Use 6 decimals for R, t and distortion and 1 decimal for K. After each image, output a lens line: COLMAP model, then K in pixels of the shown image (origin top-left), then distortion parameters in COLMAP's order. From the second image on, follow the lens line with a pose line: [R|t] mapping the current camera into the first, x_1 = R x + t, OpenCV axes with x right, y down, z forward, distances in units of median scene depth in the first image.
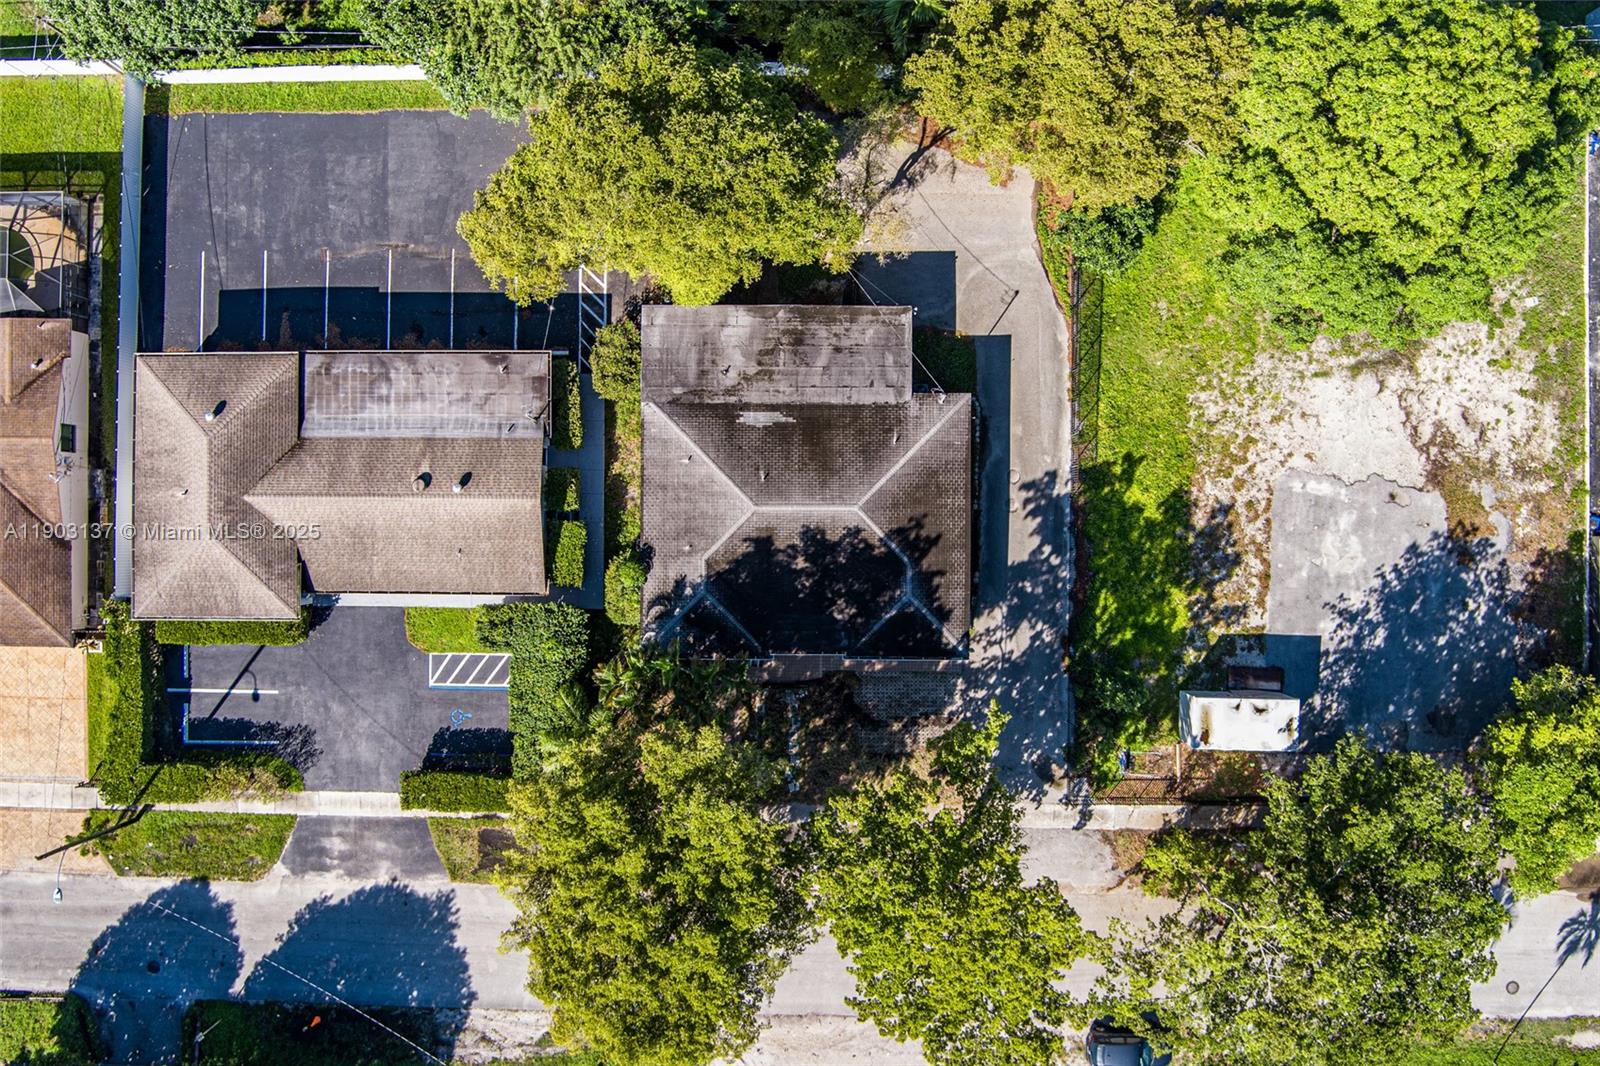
lens RADIAL K [[1305.2, 0, 805.2], [0, 1305.2, 526.6], [0, 0, 1]] dist [-0.079658, 0.029111]
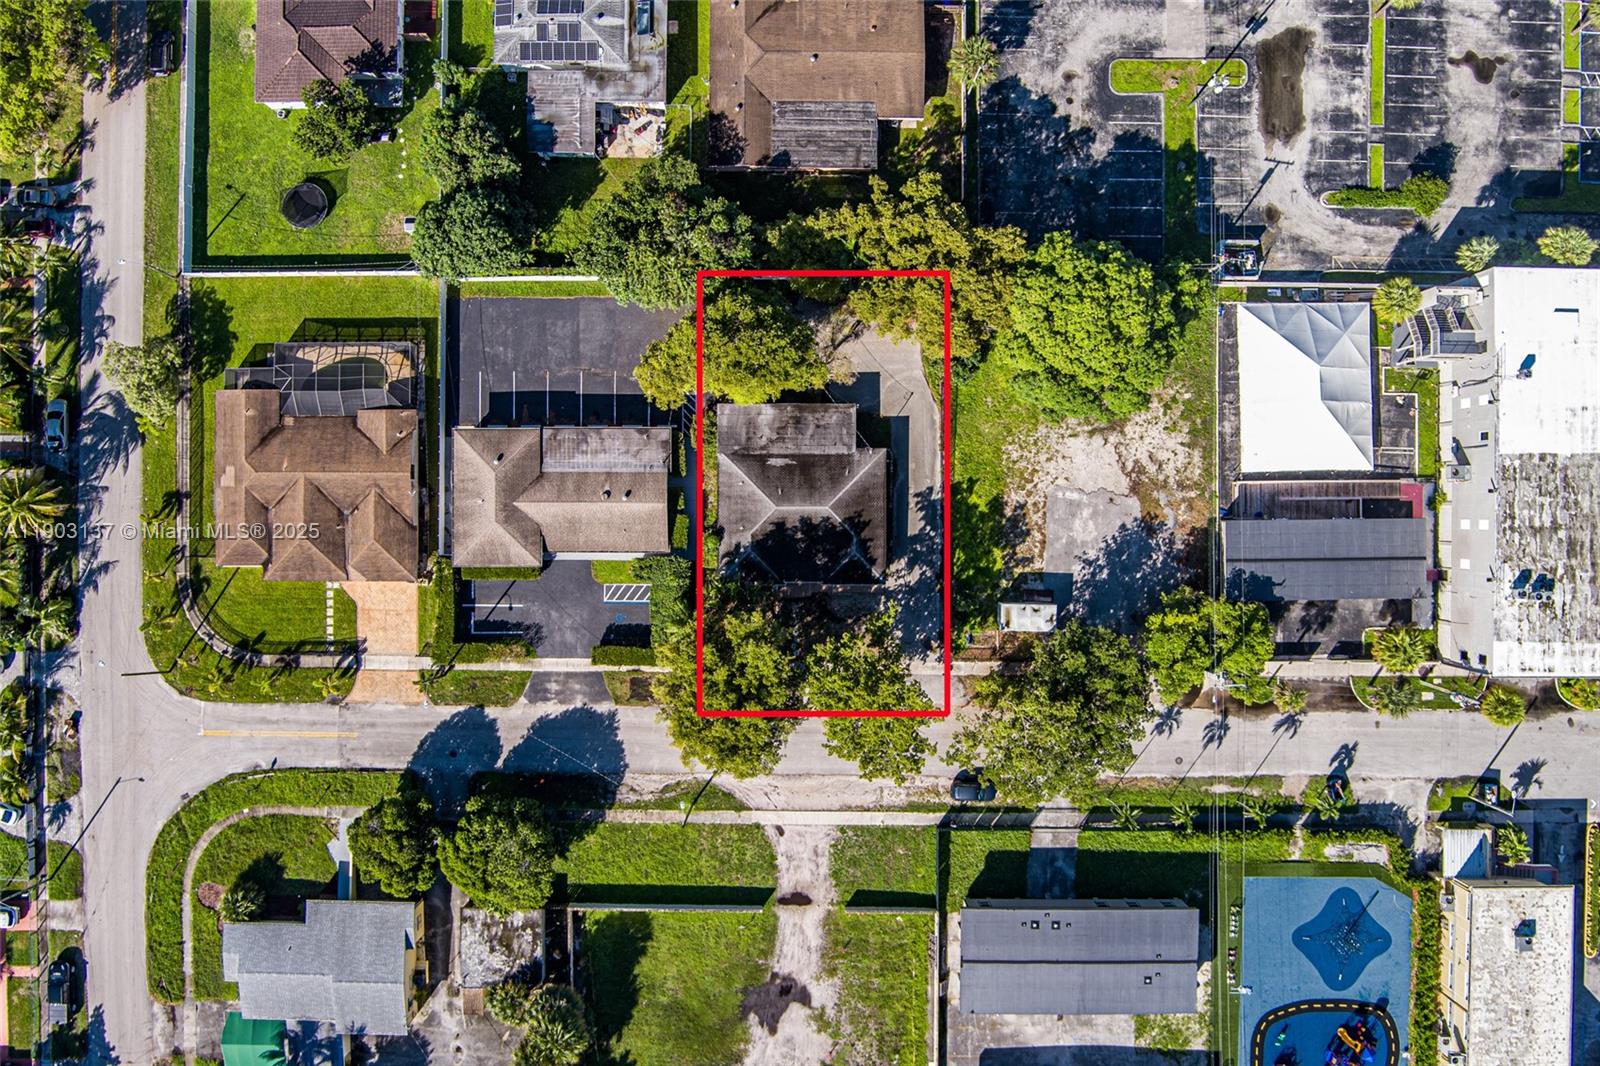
lens RADIAL K [[1305.2, 0, 792.8], [0, 1305.2, 528.4], [0, 0, 1]] dist [-0.079658, 0.029111]
pose [[0.999977, -0.004273, -0.005333, -0.002830], [0.004329, 0.999936, 0.010477, -0.003129], [0.005288, -0.010500, 0.999931, -0.946401]]
